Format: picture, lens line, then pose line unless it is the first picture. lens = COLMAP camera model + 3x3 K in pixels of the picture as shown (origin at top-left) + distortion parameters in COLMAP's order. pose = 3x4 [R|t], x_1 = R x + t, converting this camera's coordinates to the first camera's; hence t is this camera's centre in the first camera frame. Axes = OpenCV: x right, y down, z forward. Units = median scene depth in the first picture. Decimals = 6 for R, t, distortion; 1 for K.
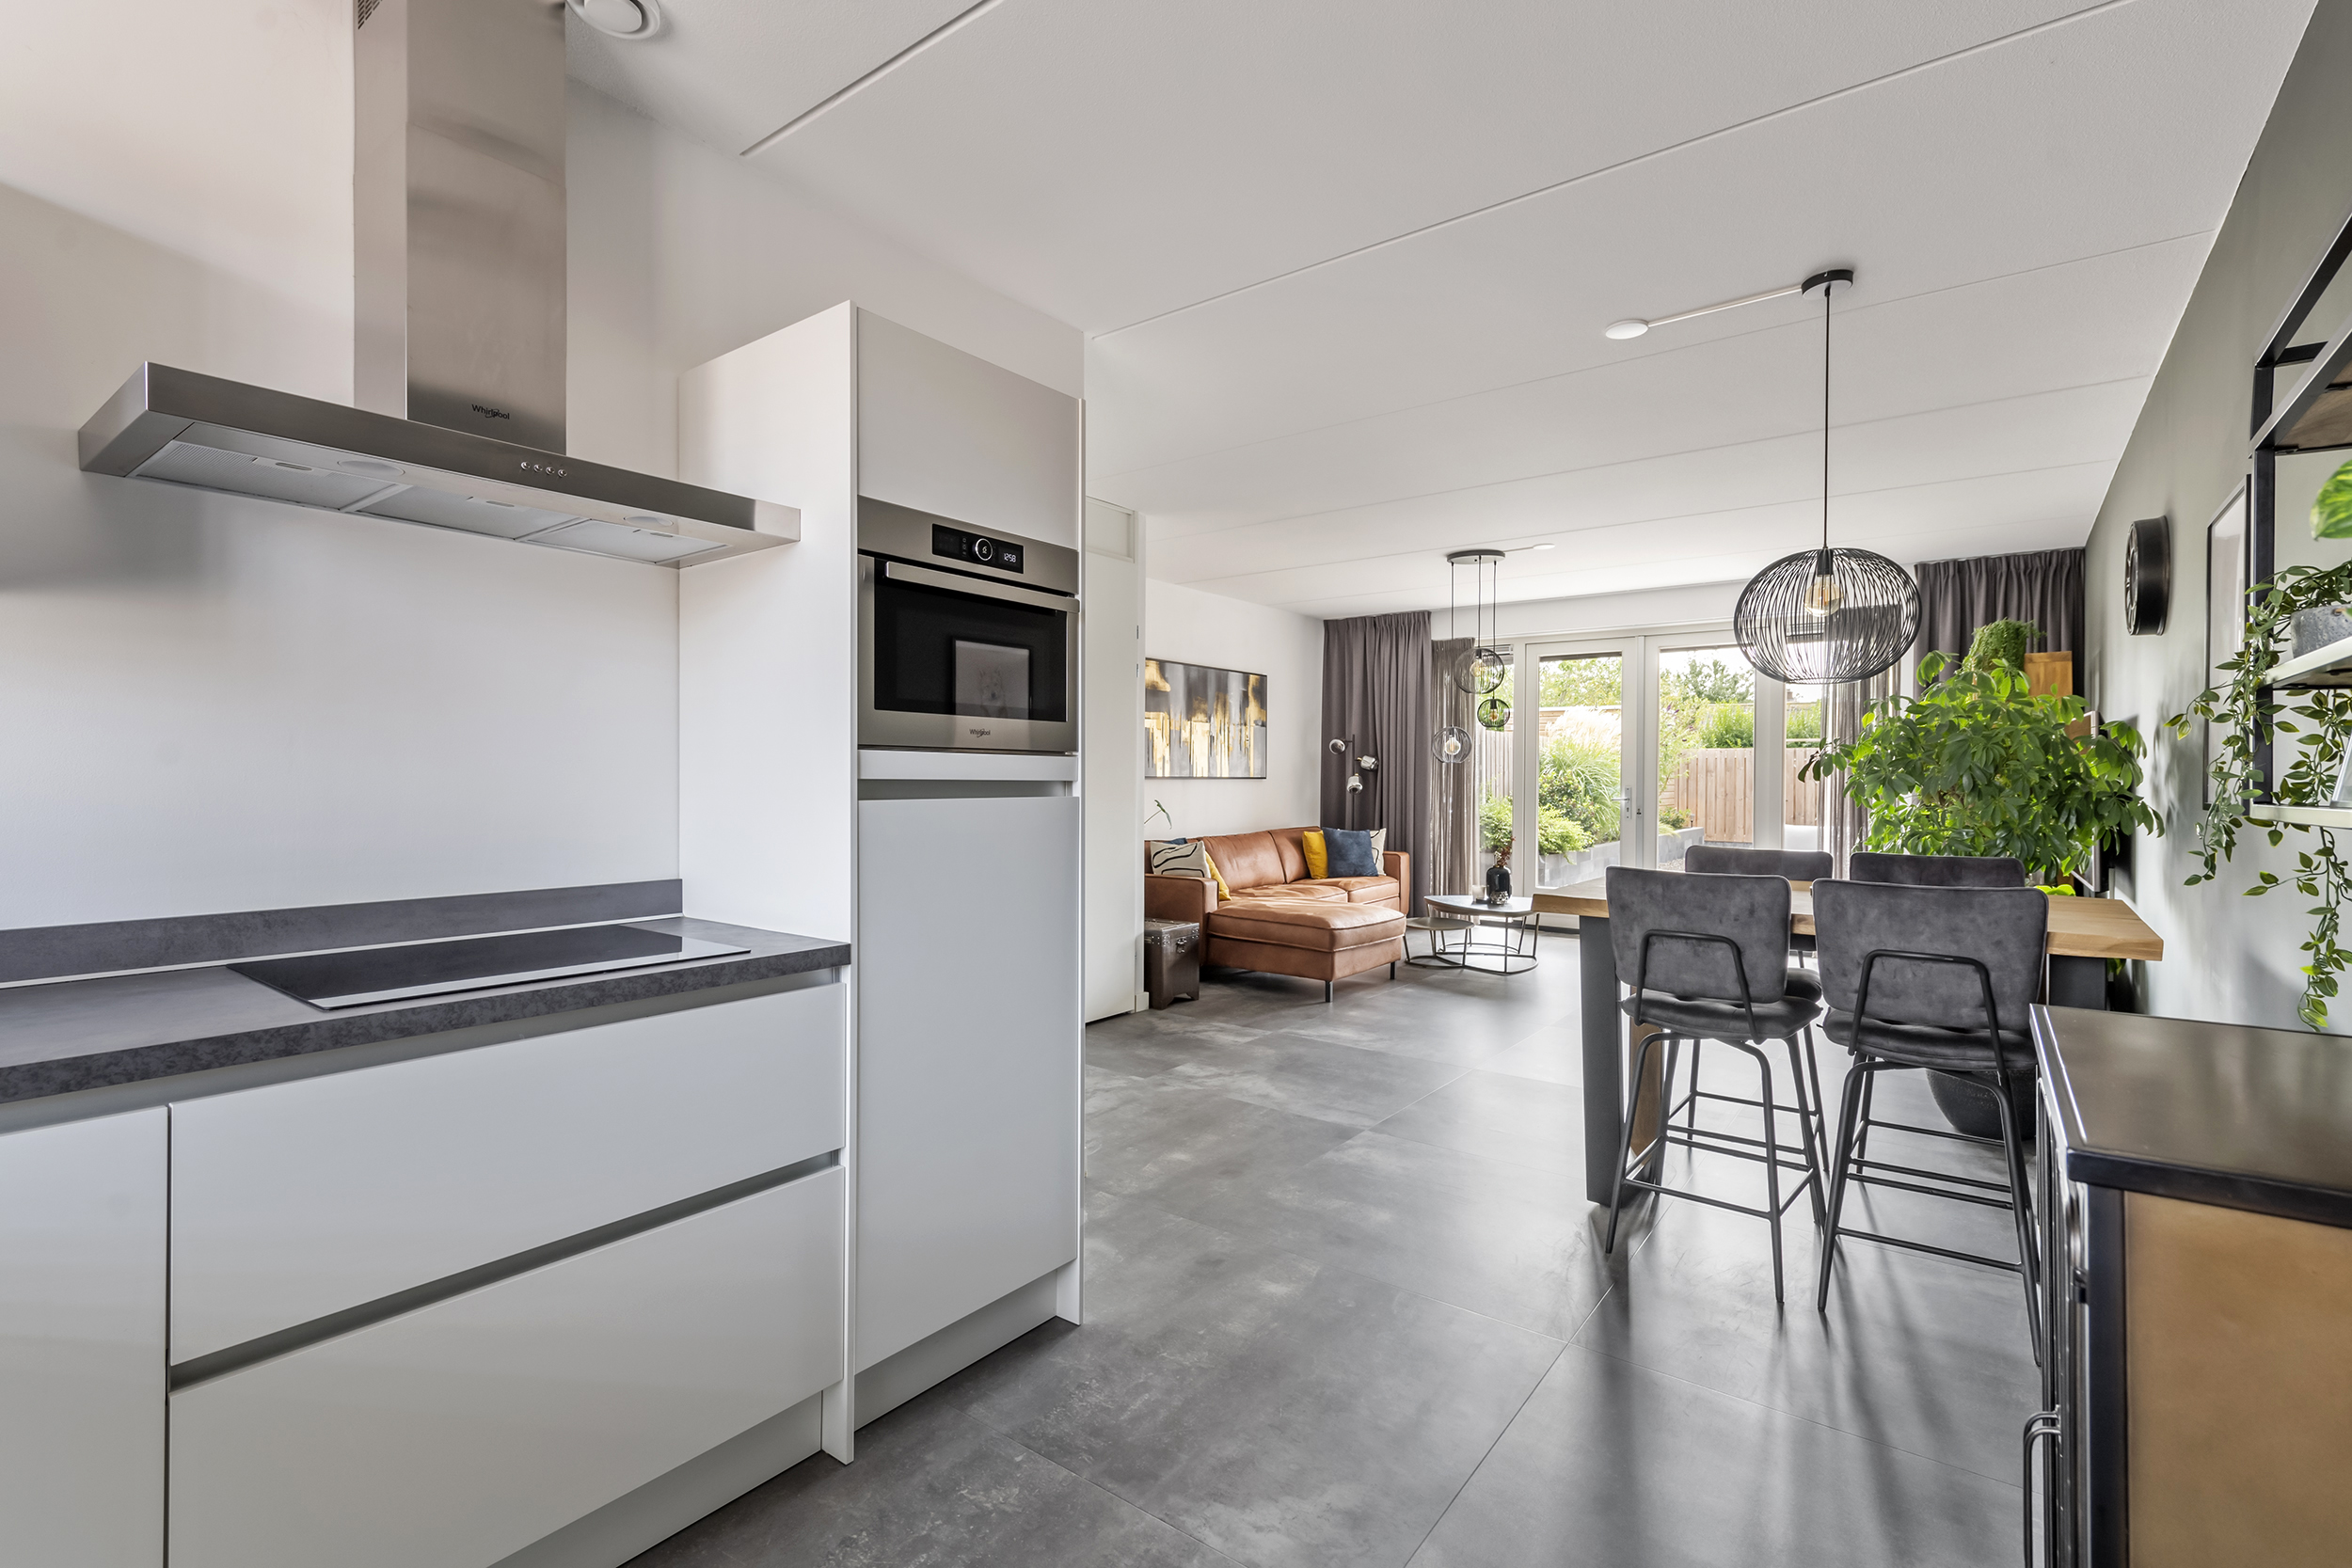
lens RADIAL K [[1065.9, 0, 1172.0], [0, 1065.9, 777.7], [0, 0, 1]] dist [0.005957, 0.000173]
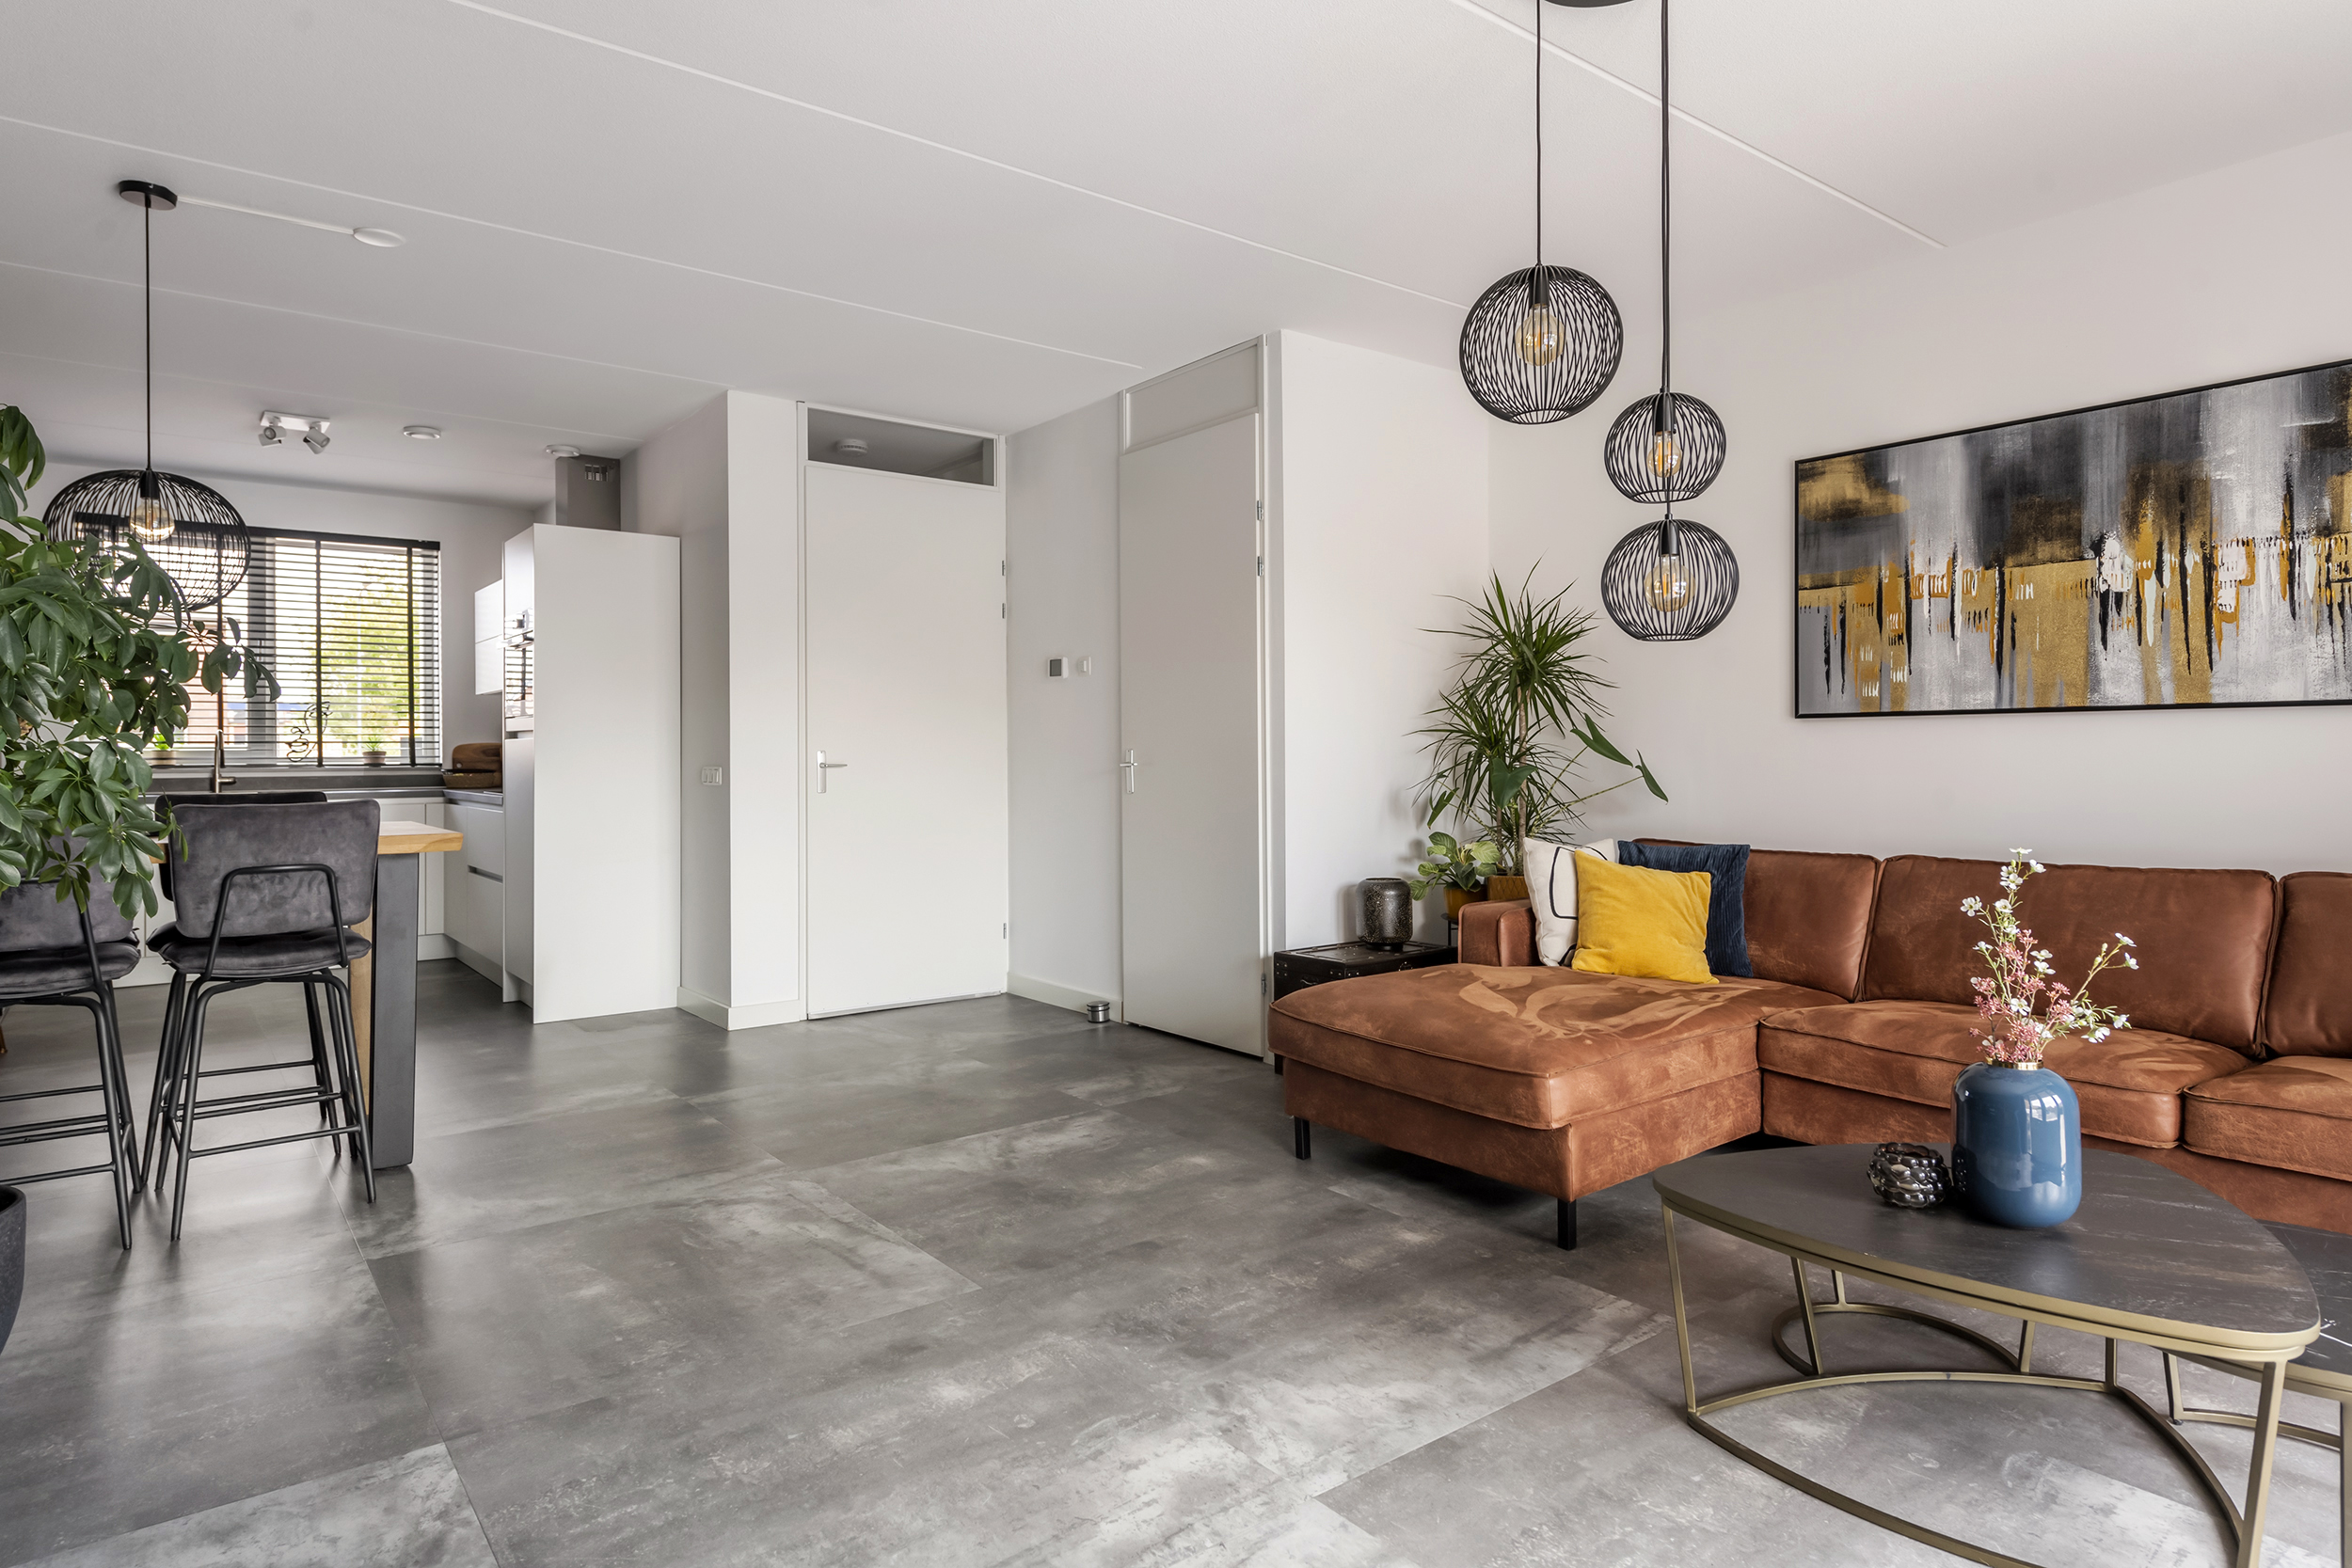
lens RADIAL K [[1317.5, 0, 1165.8], [0, 1317.5, 758.6], [0, 0, 1]] dist [0.011064, -0.008497]
pose [[-0.264548, -0.001800, -0.964371, 0.664176], [0.000448, 0.999998, -0.001989, 0.021663], [0.964372, -0.000958, -0.264546, 0.964447]]
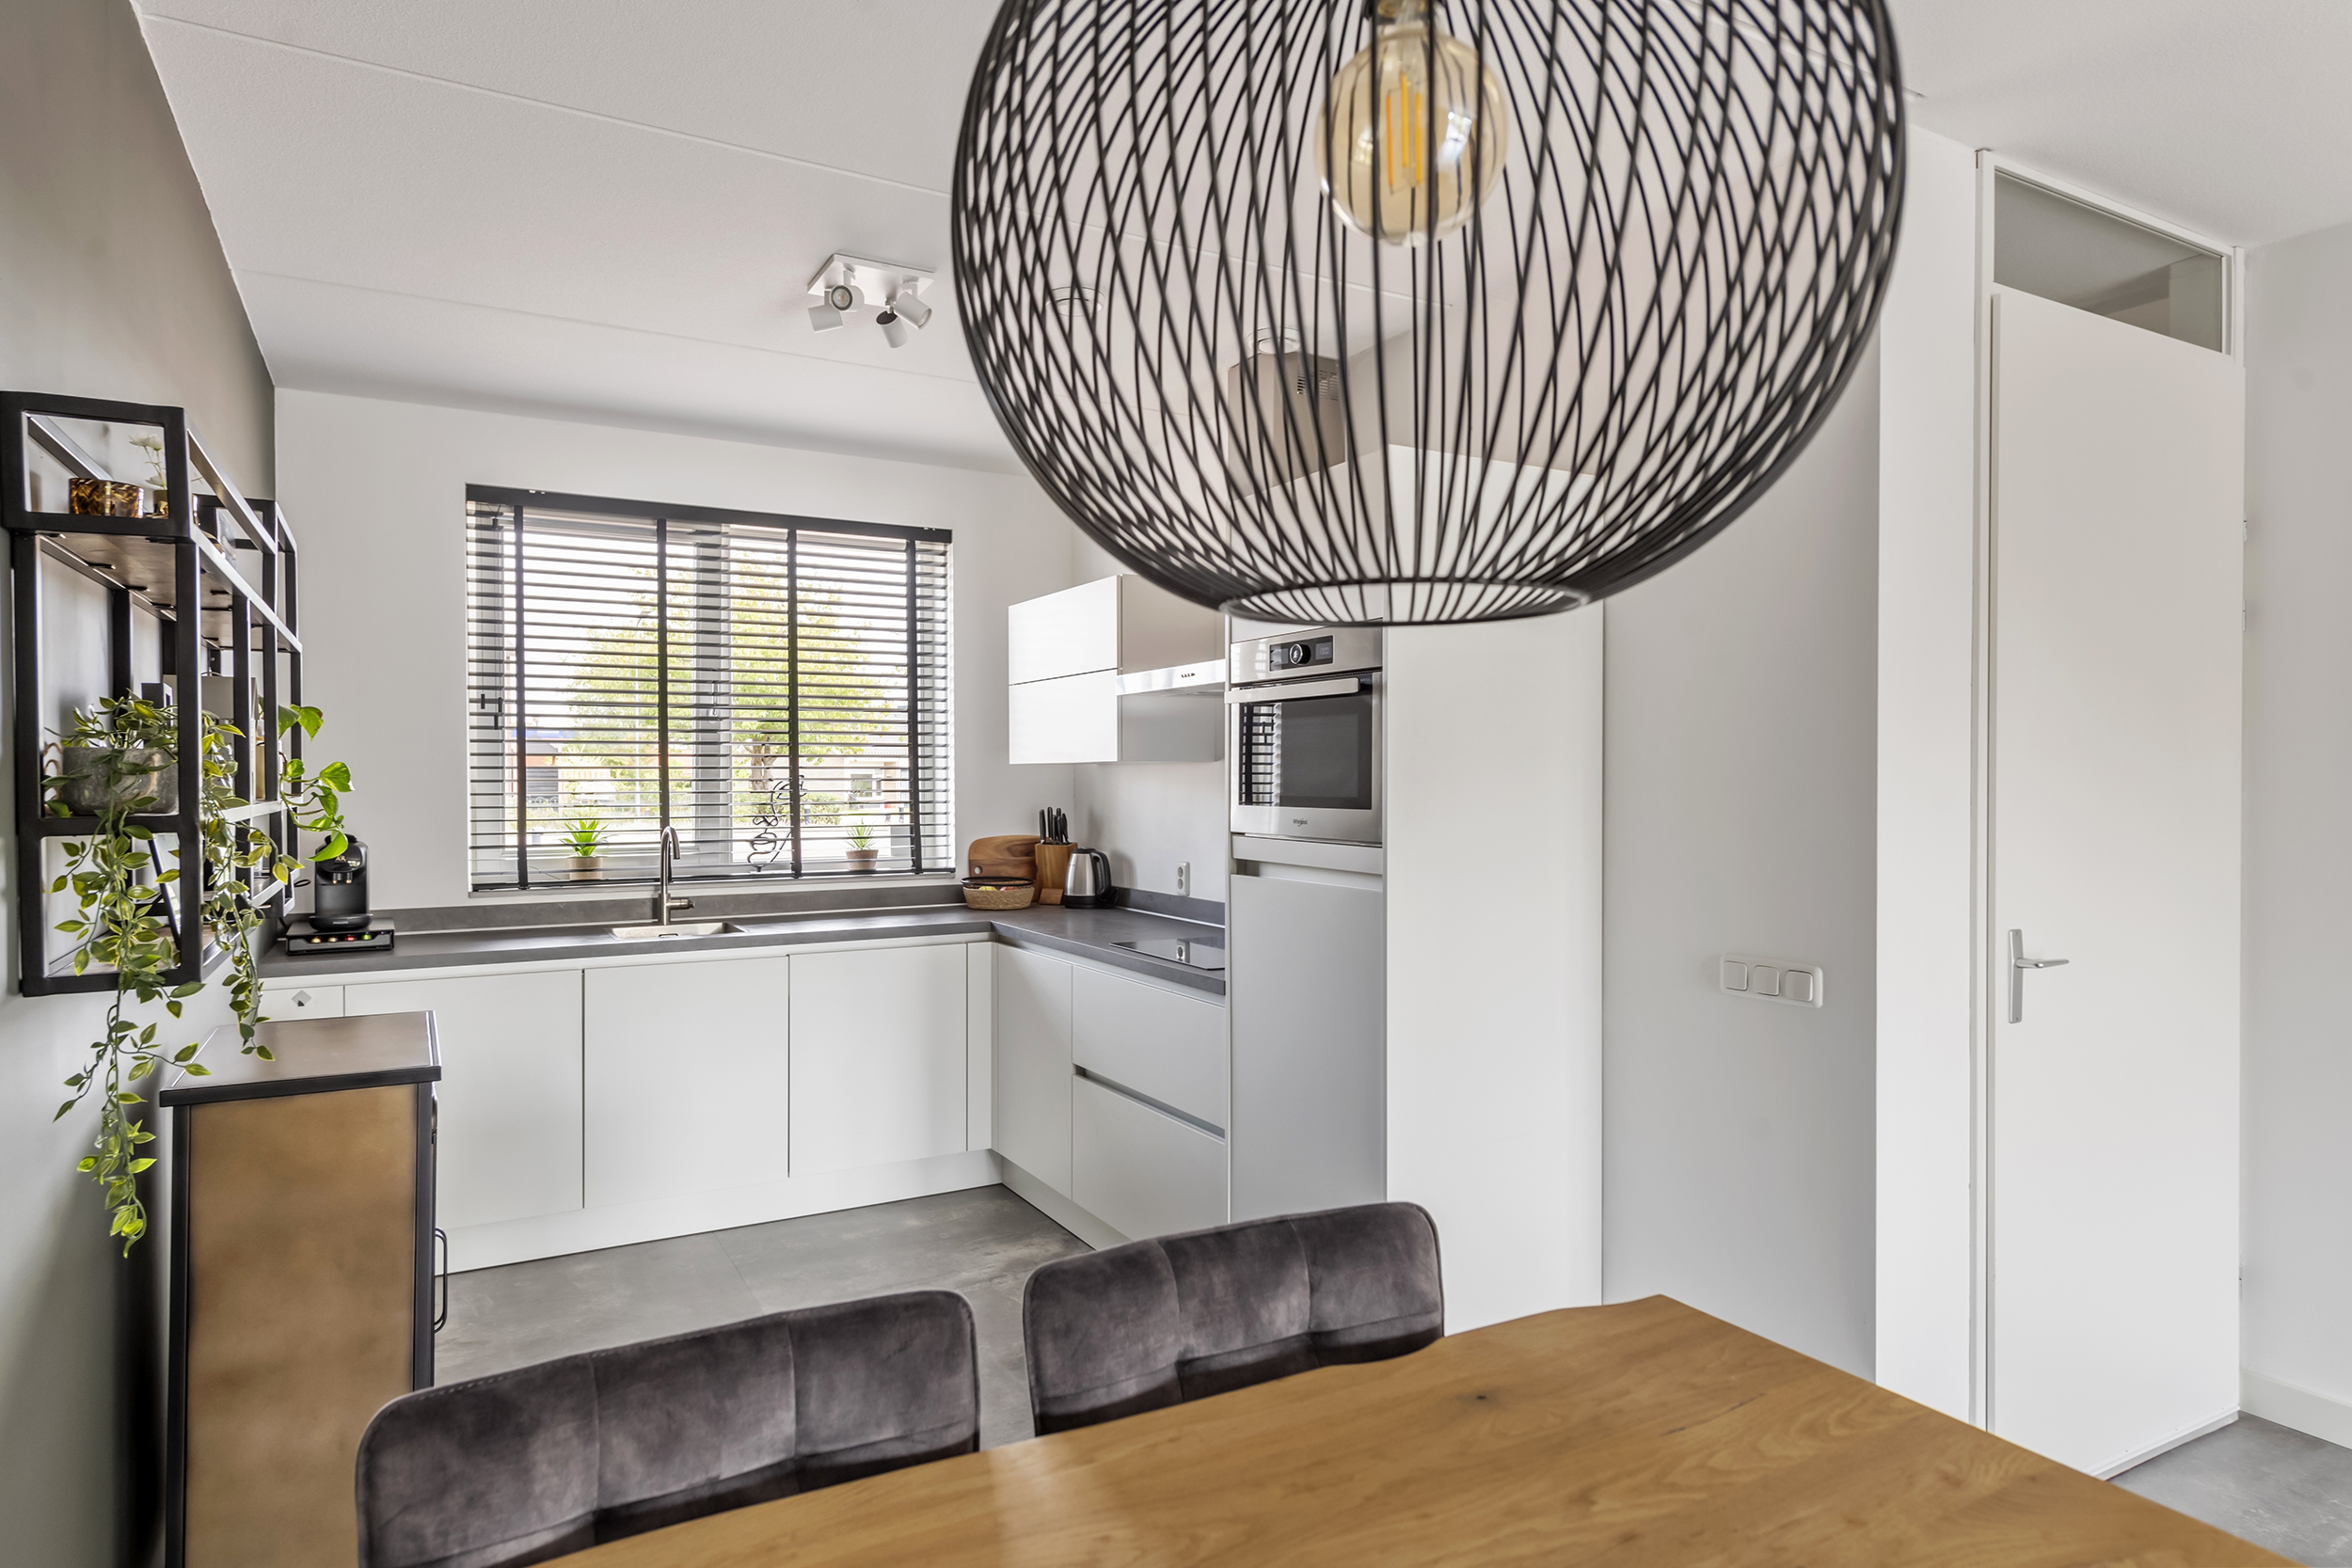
lens RADIAL K [[1344.0, 0, 1178.2], [0, 1344.0, 800.5], [0, 0, 1]] dist [0.014612, -0.000186]
pose [[-0.408580, 0.007885, -0.912688, 0.363019], [-0.004671, 0.999932, 0.010730, -0.025541], [0.912711, 0.008647, -0.408515, 0.468857]]
